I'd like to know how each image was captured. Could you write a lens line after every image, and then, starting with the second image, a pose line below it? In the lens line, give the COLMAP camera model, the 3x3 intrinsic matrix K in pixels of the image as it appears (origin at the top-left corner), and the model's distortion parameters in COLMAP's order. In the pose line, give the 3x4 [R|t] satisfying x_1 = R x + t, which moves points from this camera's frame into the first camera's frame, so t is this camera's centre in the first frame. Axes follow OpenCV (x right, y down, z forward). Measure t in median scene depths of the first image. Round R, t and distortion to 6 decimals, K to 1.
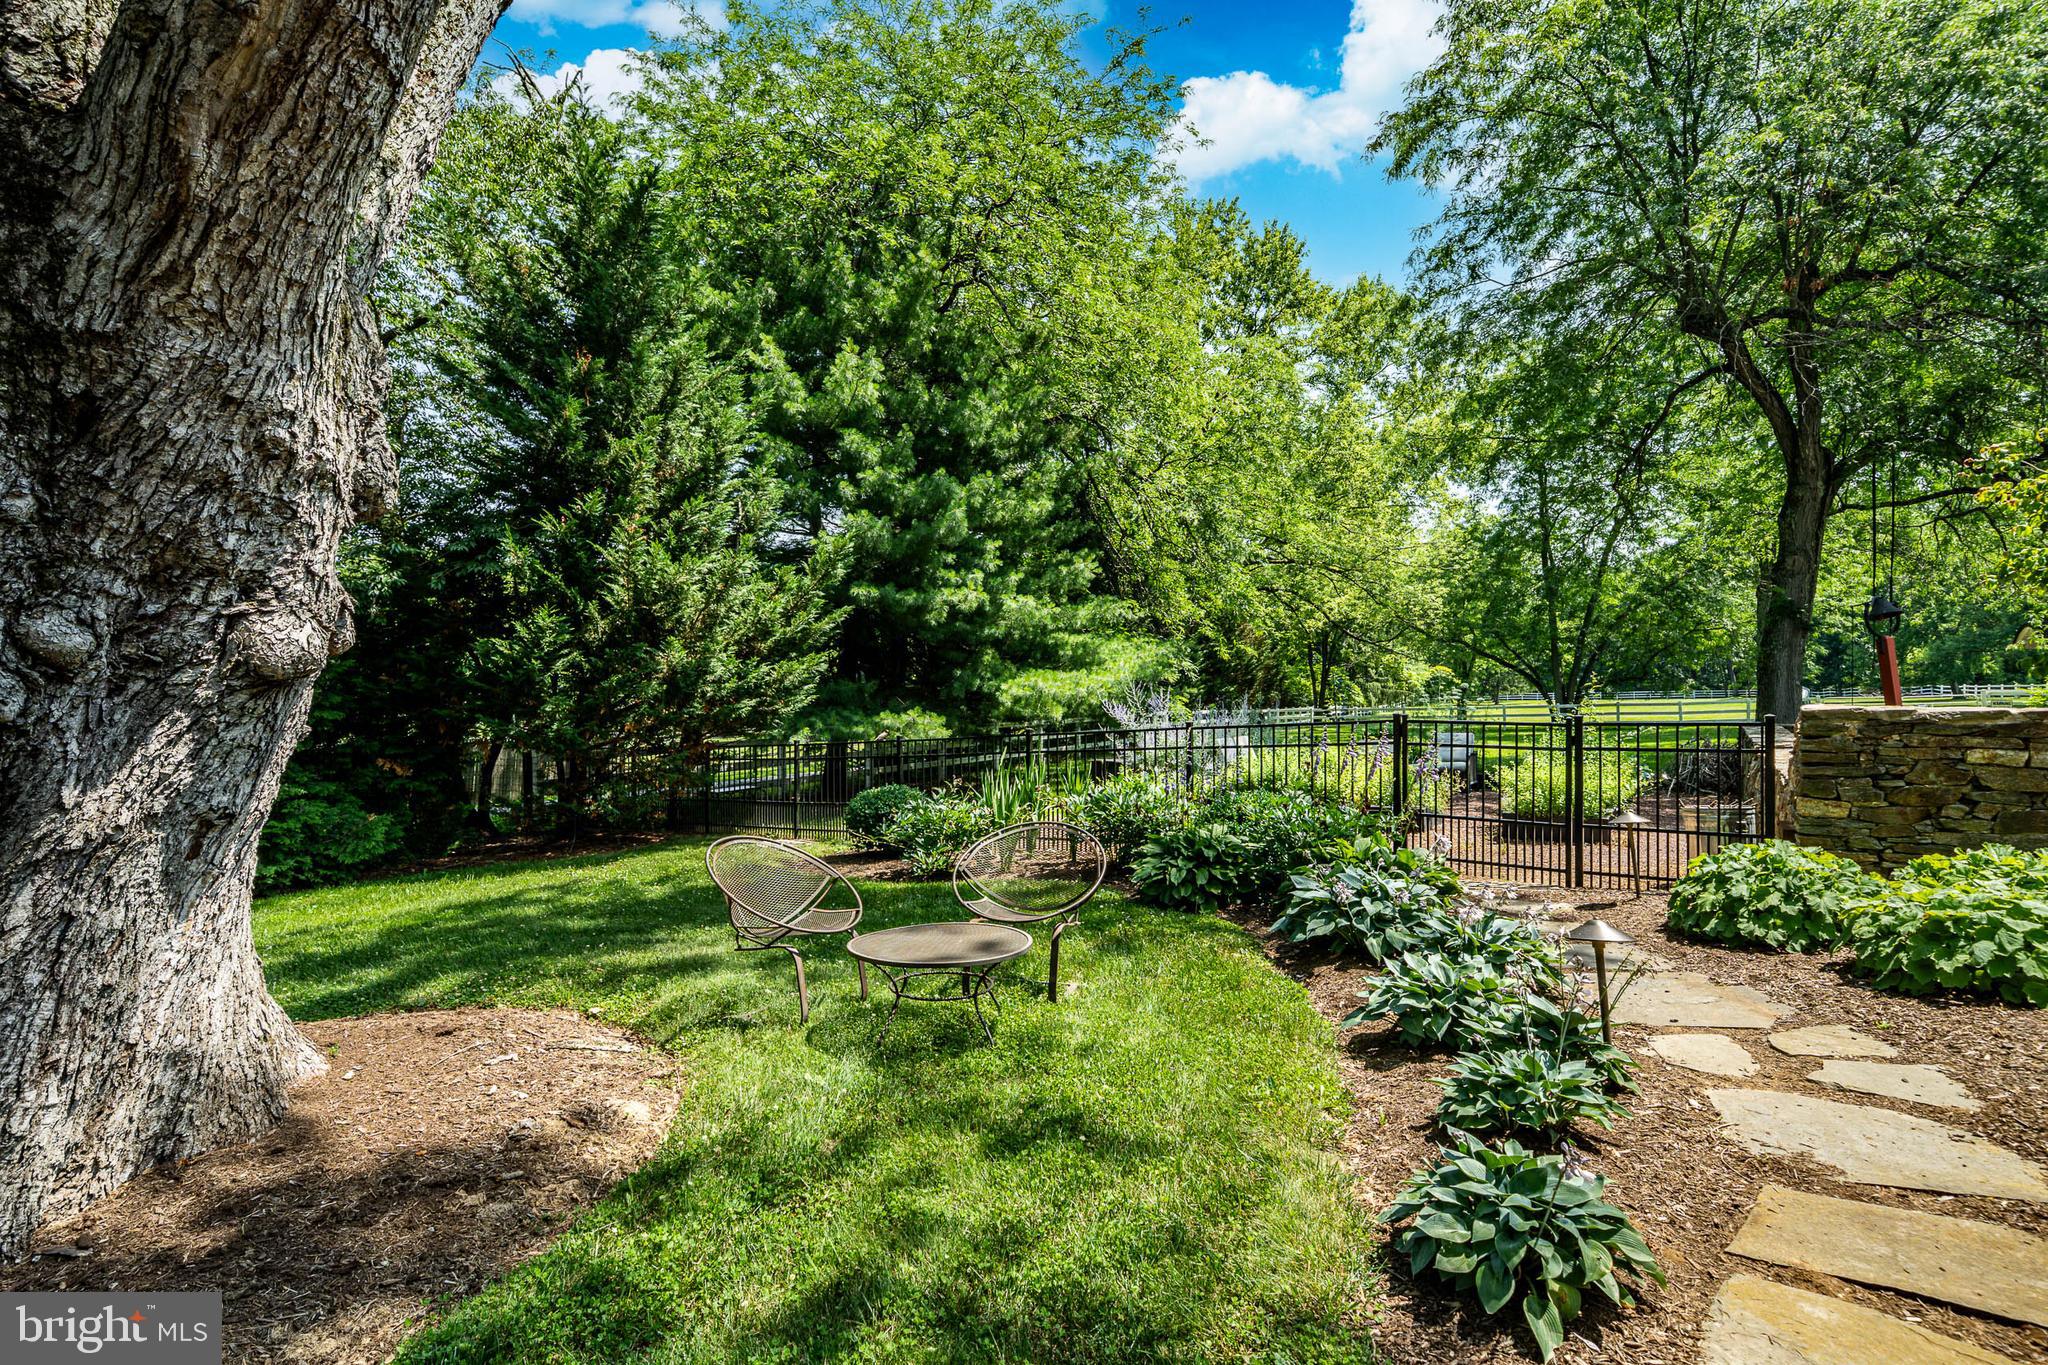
lens RADIAL K [[887.2, 0, 1012.9], [0, 887.2, 702.1], [0, 0, 1]] dist [0.011852, 0.000101]
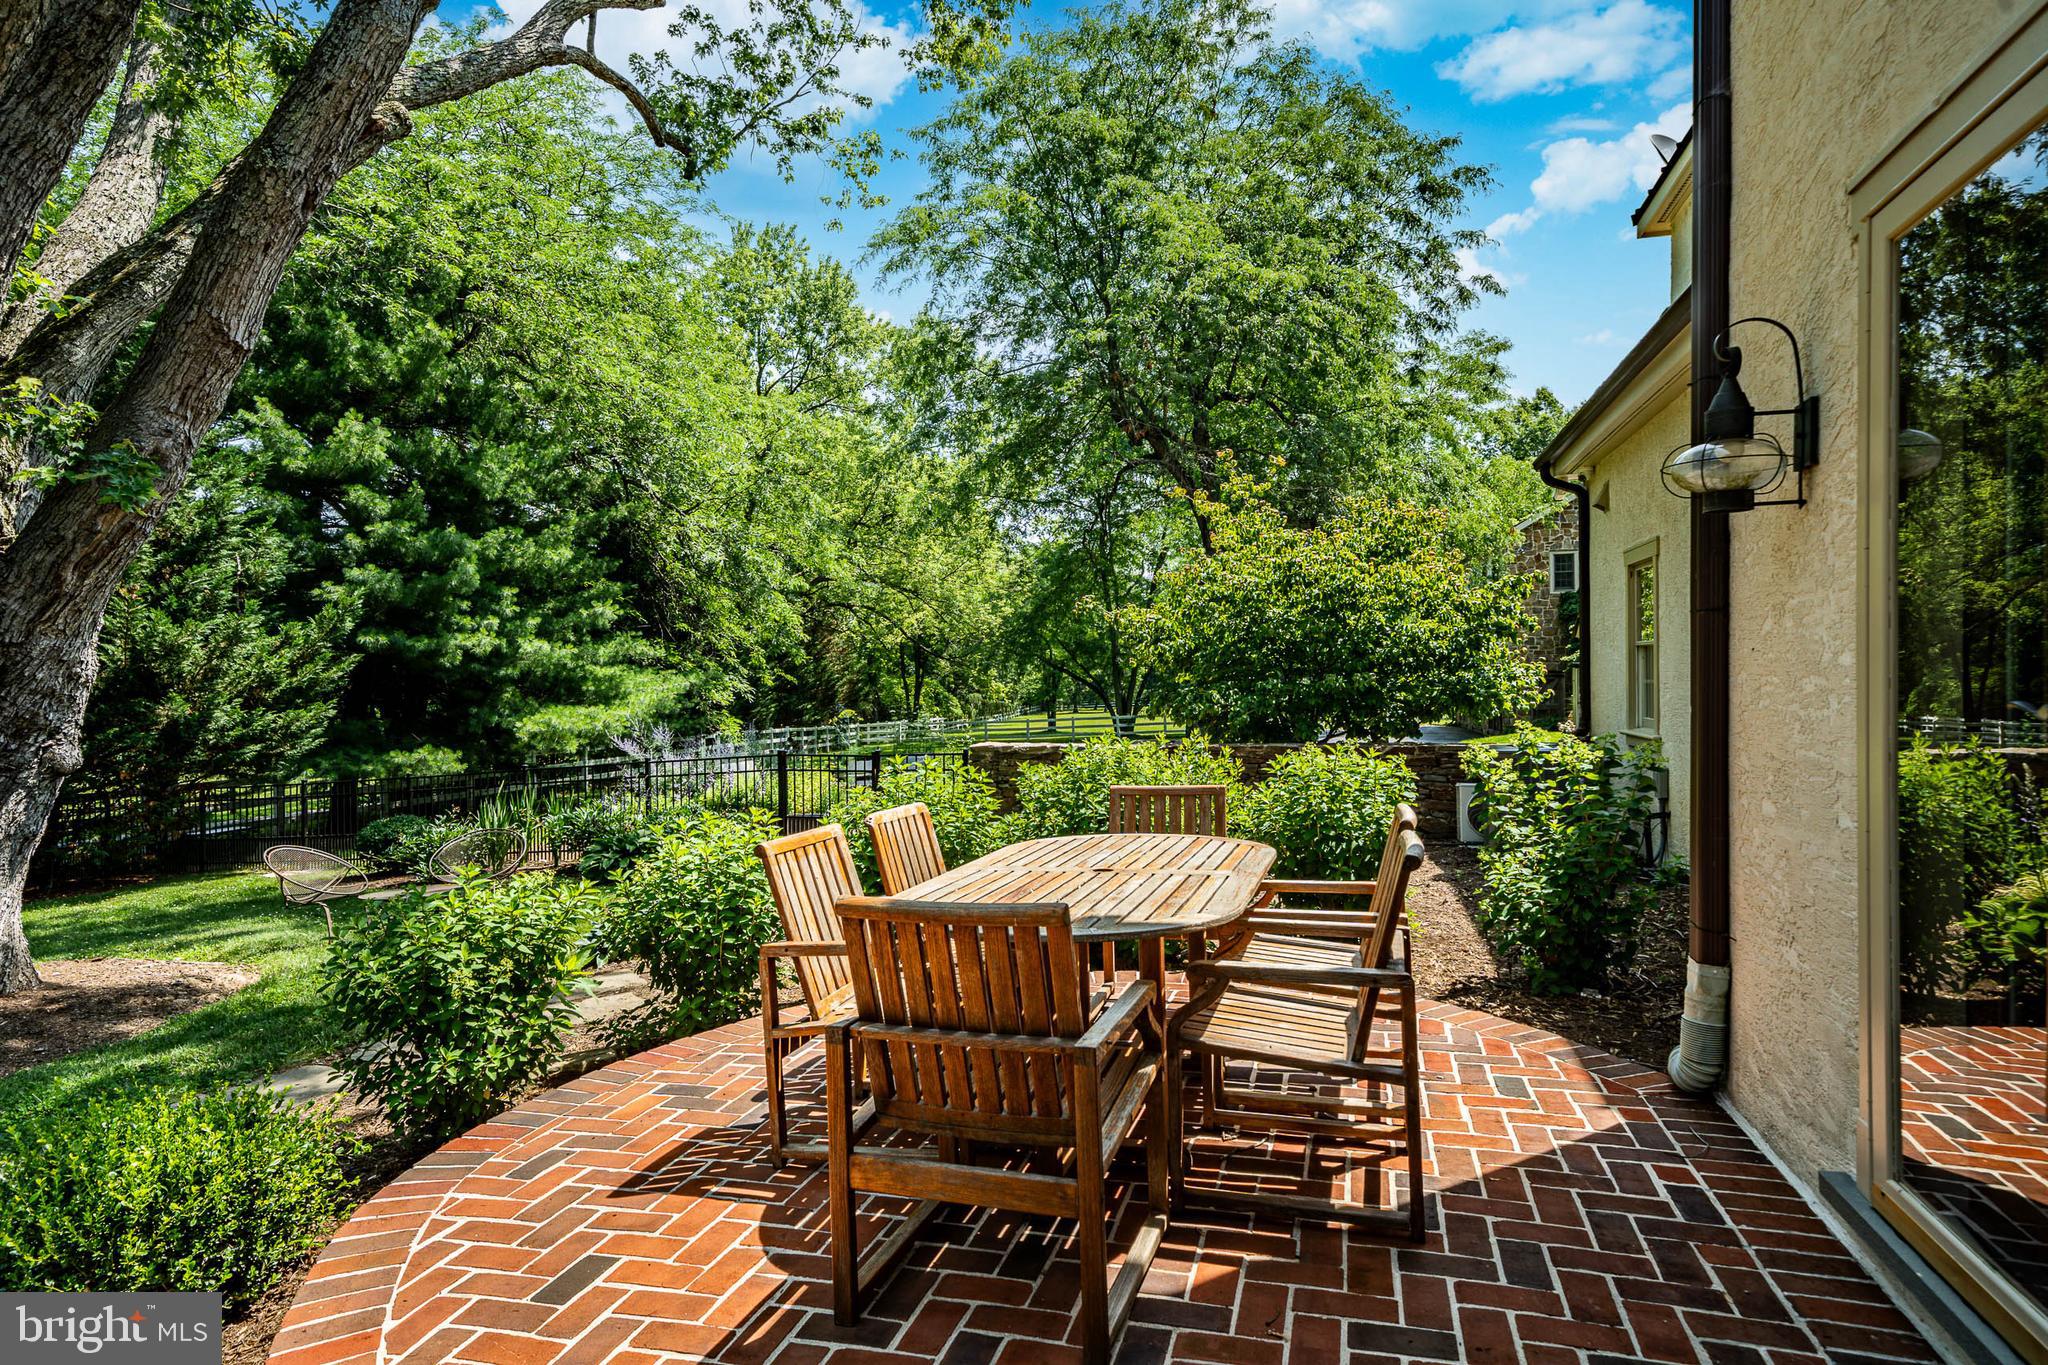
lens RADIAL K [[1104.2, 0, 1030.9], [0, 1104.2, 706.2], [0, 0, 1]] dist [0.001784, 0.006625]
pose [[0.934520, -0.011054, 0.355738, 0.094474], [0.010537, 0.999939, 0.003390, -0.036447], [-0.355754, 0.000580, 0.934580, -0.508270]]
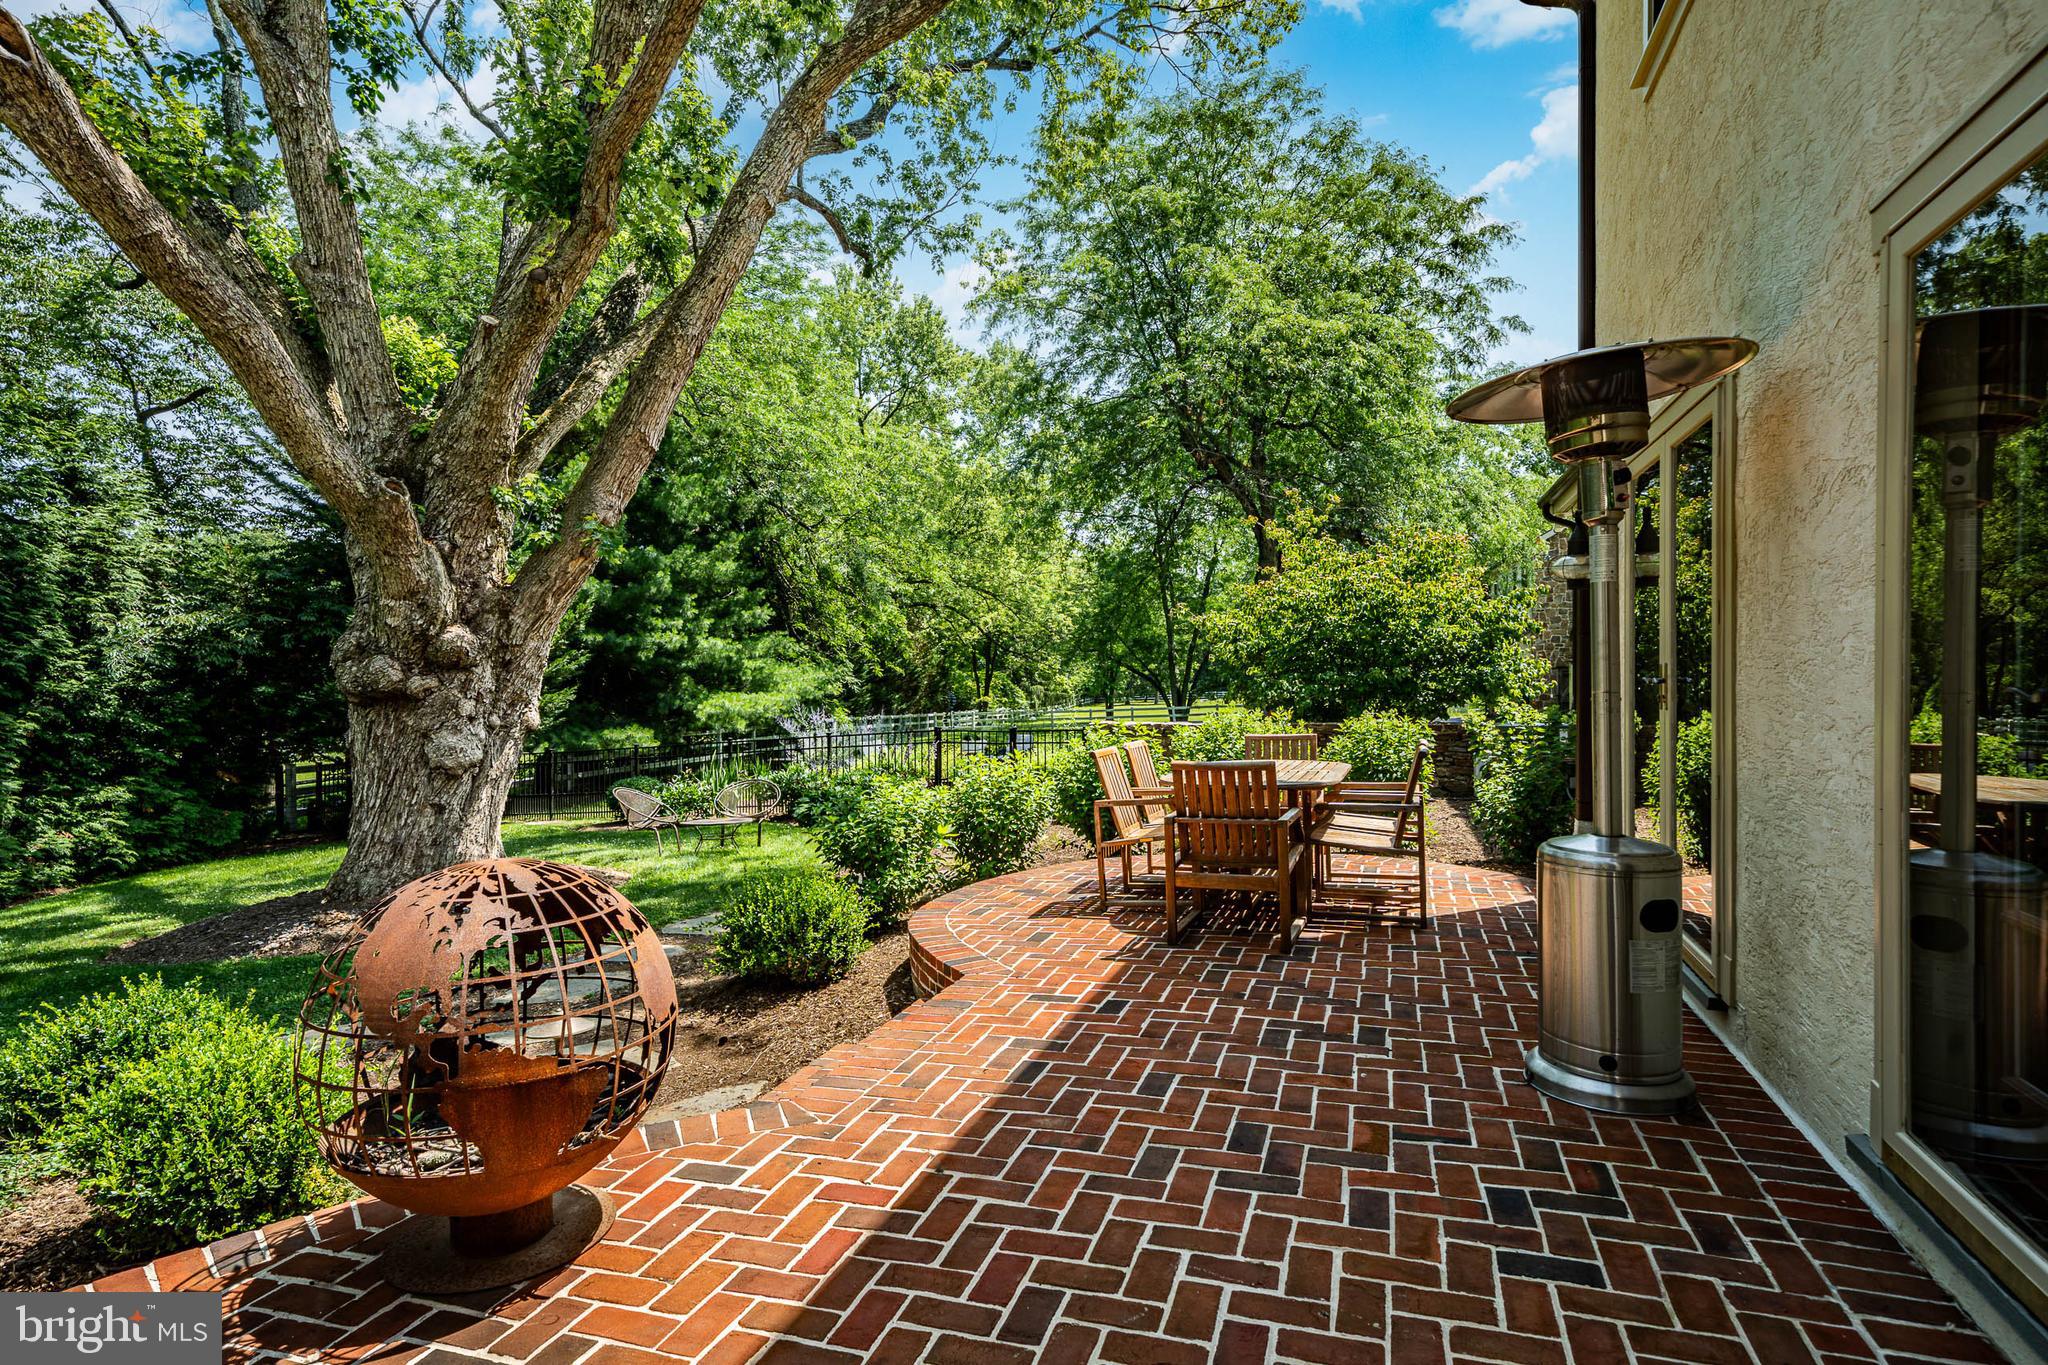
lens RADIAL K [[1104.2, 0, 1033.4], [0, 1104.2, 692.2], [0, 0, 1]] dist [0.001784, 0.006625]
pose [[0.945138, -0.004885, 0.326636, -0.079833], [0.006663, 0.999968, -0.004323, -0.028485], [-0.326605, 0.006263, 0.945140, -0.737844]]
